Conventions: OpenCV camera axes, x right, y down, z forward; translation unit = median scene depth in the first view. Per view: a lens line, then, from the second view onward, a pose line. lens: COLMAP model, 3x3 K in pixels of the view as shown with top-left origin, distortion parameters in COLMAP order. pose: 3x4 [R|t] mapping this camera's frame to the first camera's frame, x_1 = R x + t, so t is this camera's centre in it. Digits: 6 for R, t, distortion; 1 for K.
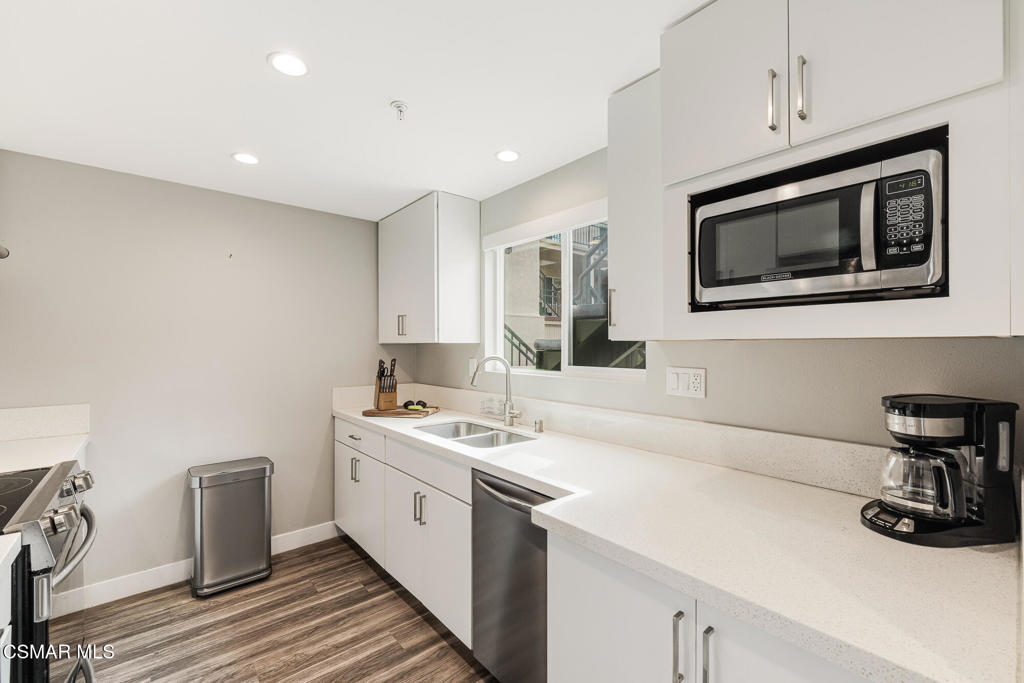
lens RADIAL K [[428.0, 0, 512.0], [0, 428.0, 356.0], [0, 0, 1]] dist [0.001292, 0.000355]
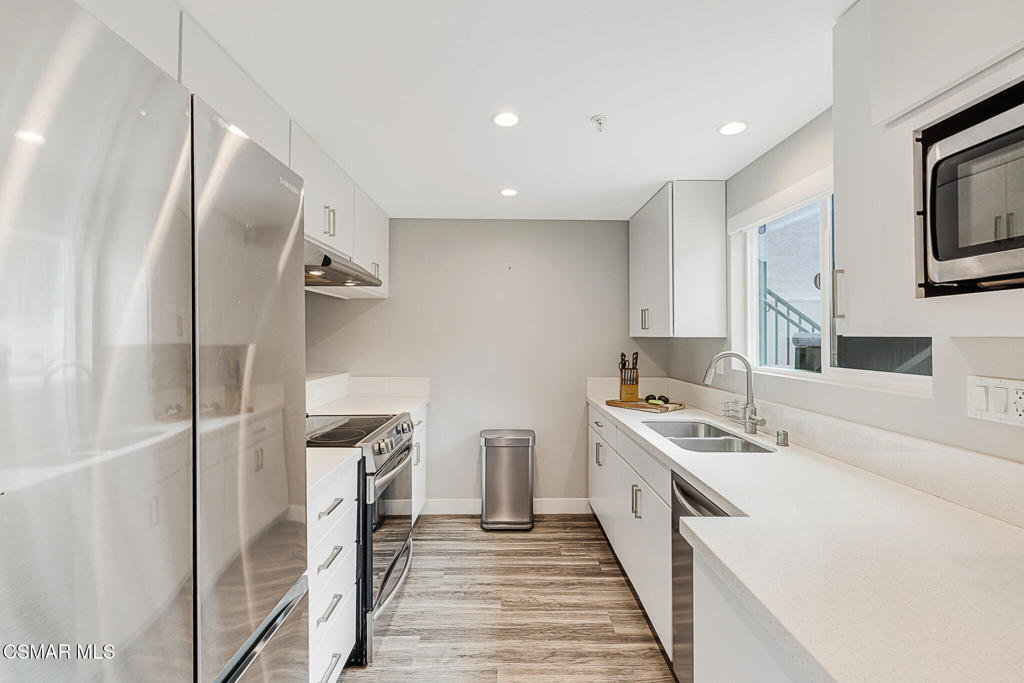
lens RADIAL K [[431.9, 0, 512.0], [0, 431.9, 341.5], [0, 0, 1]] dist [0.001055, 0.000156]
pose [[0.771310, 0.010297, -0.636376, 0.177489], [-0.020010, 0.999767, -0.008076, -0.005679], [0.636145, 0.018963, 0.771337, 0.018111]]
